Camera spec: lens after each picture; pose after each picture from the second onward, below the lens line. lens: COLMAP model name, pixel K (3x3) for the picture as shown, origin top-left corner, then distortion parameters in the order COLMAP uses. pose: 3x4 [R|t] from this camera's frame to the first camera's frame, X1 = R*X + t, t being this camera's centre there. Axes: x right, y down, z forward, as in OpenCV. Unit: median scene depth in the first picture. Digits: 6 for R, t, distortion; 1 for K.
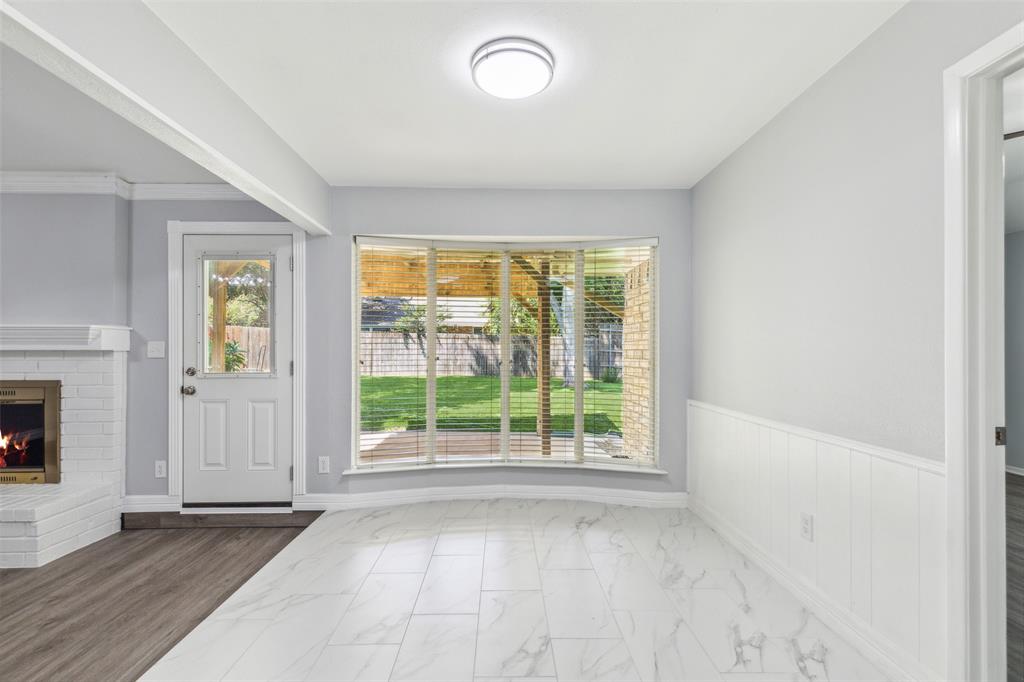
lens RADIAL K [[460.9, 0, 506.5], [0, 460.9, 347.5], [0, 0, 1]] dist [0.011254, -0.000391]
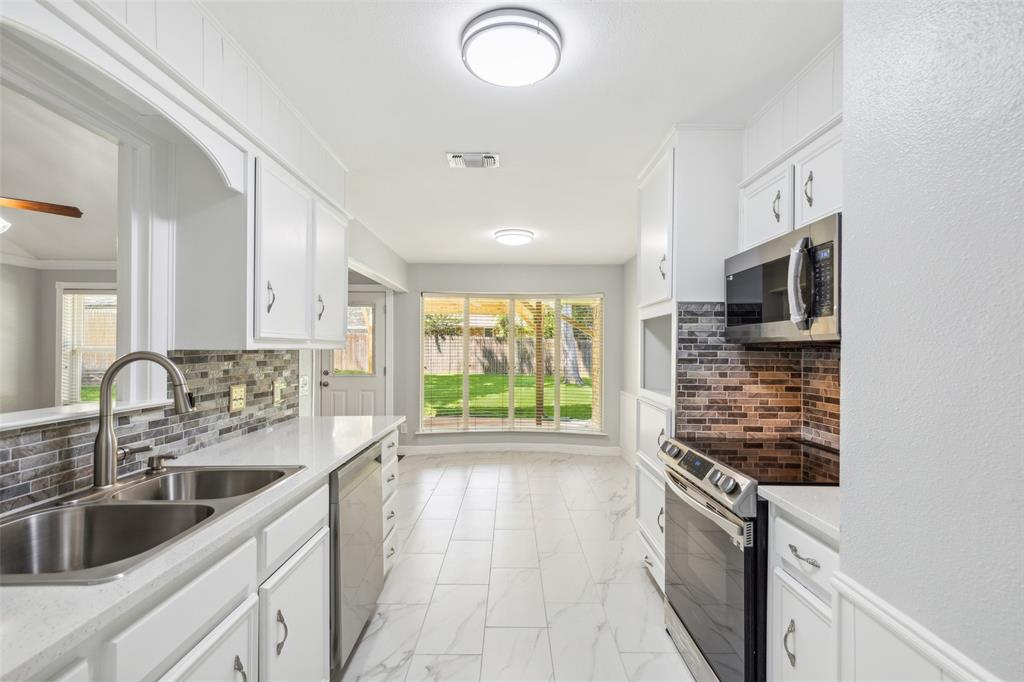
lens RADIAL K [[460.9, 0, 506.5], [0, 460.9, 347.5], [0, 0, 1]] dist [0.011254, -0.000391]
pose [[0.999835, 0.002762, -0.017940, 0.009412], [-0.002618, 0.999964, 0.008036, -0.053653], [0.017962, -0.007987, 0.999807, -0.644121]]
